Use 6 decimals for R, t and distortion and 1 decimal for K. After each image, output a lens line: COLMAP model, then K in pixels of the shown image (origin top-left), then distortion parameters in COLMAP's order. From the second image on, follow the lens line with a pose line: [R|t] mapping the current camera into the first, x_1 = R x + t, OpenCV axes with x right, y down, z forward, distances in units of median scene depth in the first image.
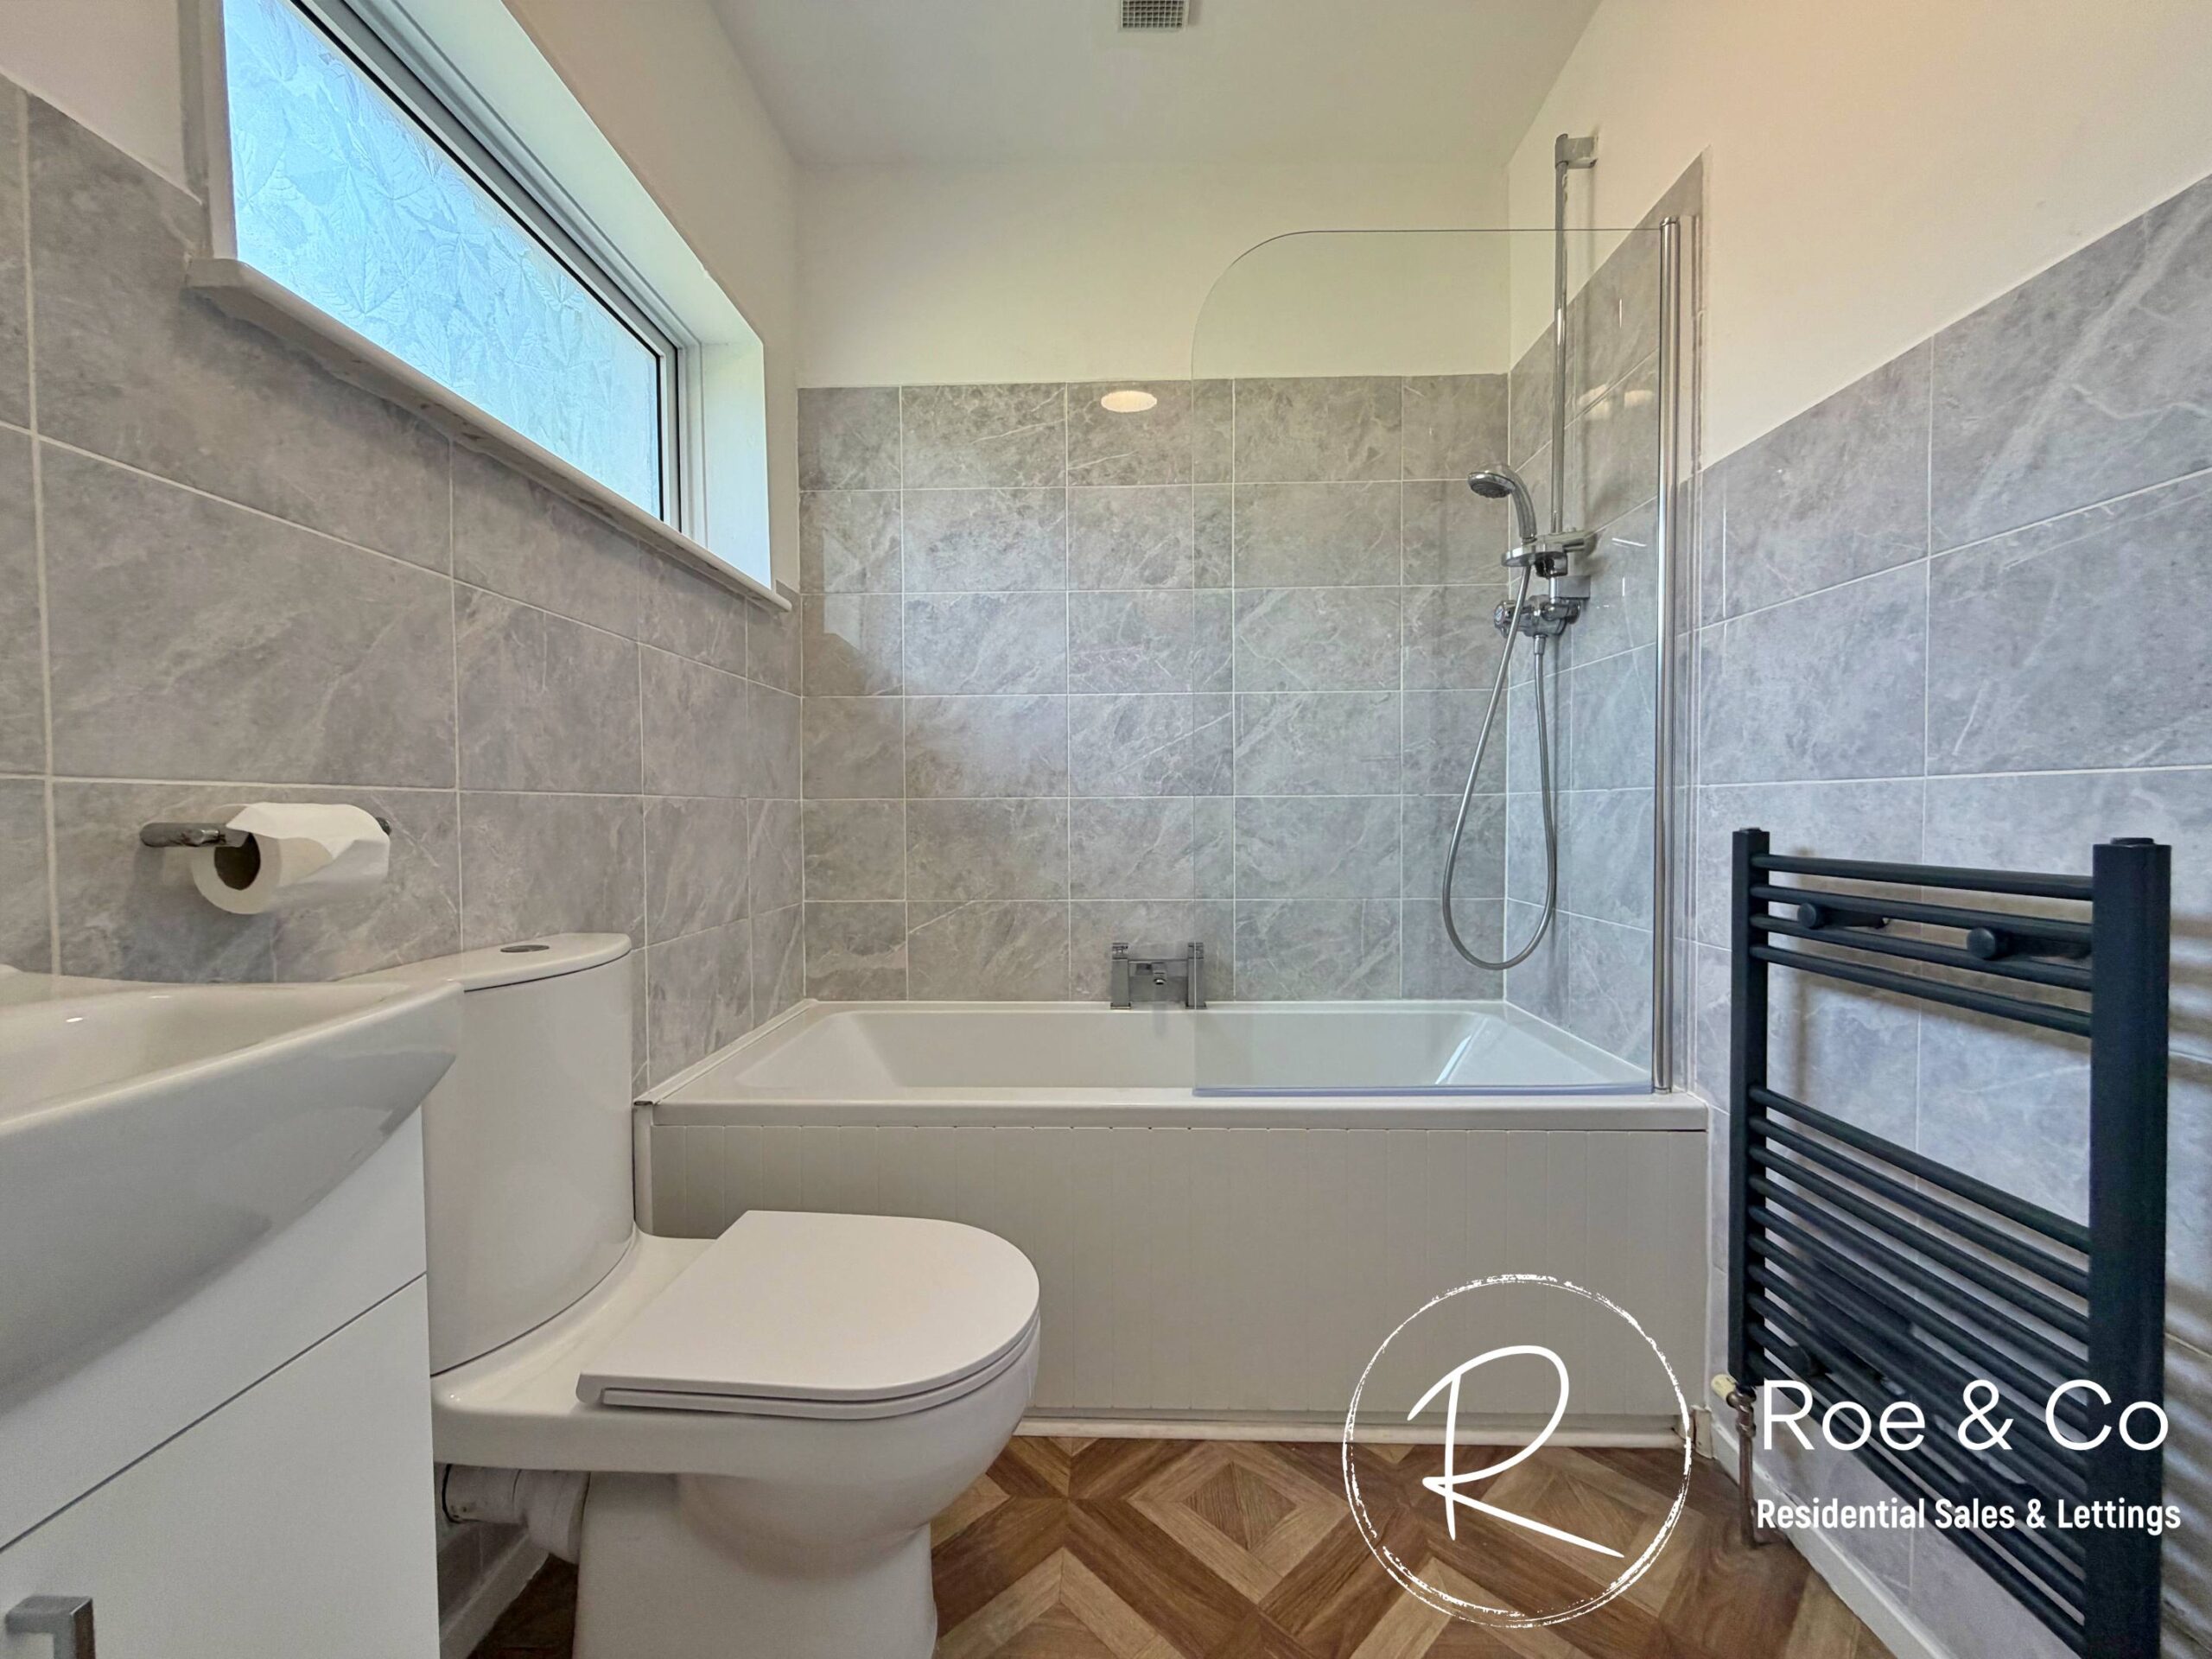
lens RADIAL K [[889.2, 0, 1102.8], [0, 889.2, 833.4], [0, 0, 1]] dist [0.002365, -0.000257]
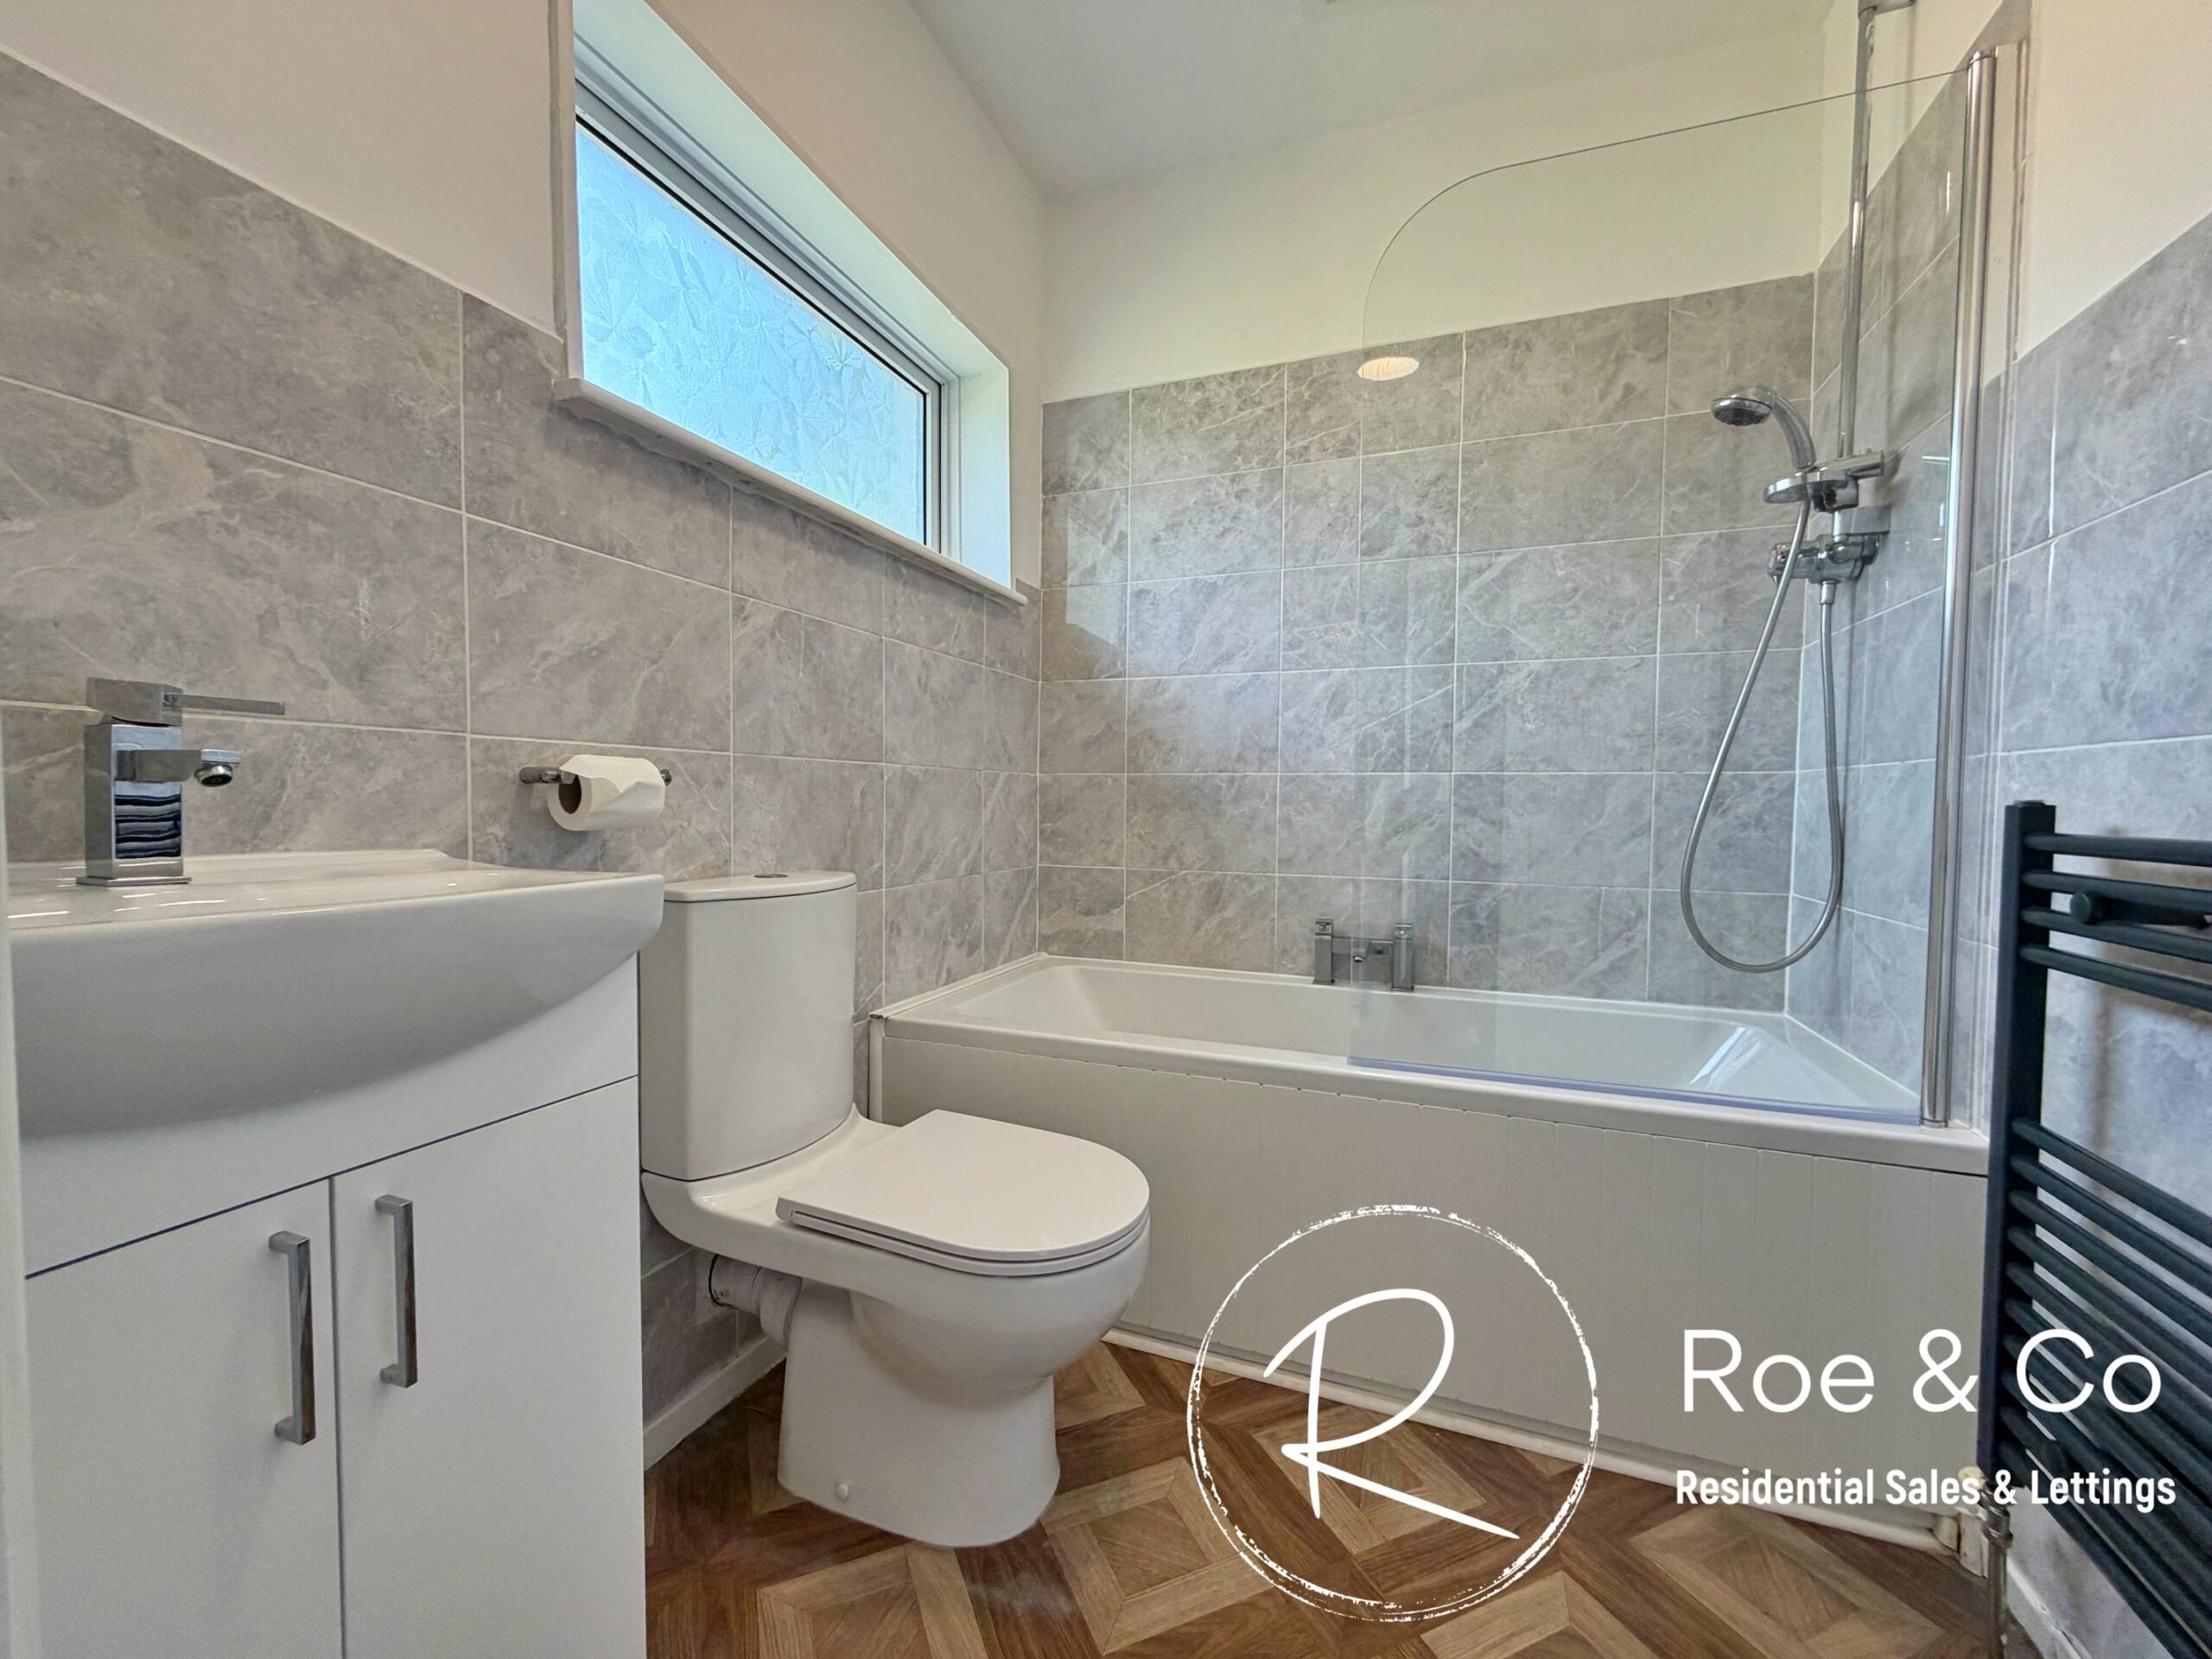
lens RADIAL K [[889.2, 0, 1099.2], [0, 889.2, 832.9], [0, 0, 1]] dist [0.002365, -0.000257]
pose [[0.940599, 0.028293, -0.338339, 0.167419], [-0.024728, 0.999584, 0.014843, 0.025702], [0.338618, -0.005595, 0.940907, -0.037930]]
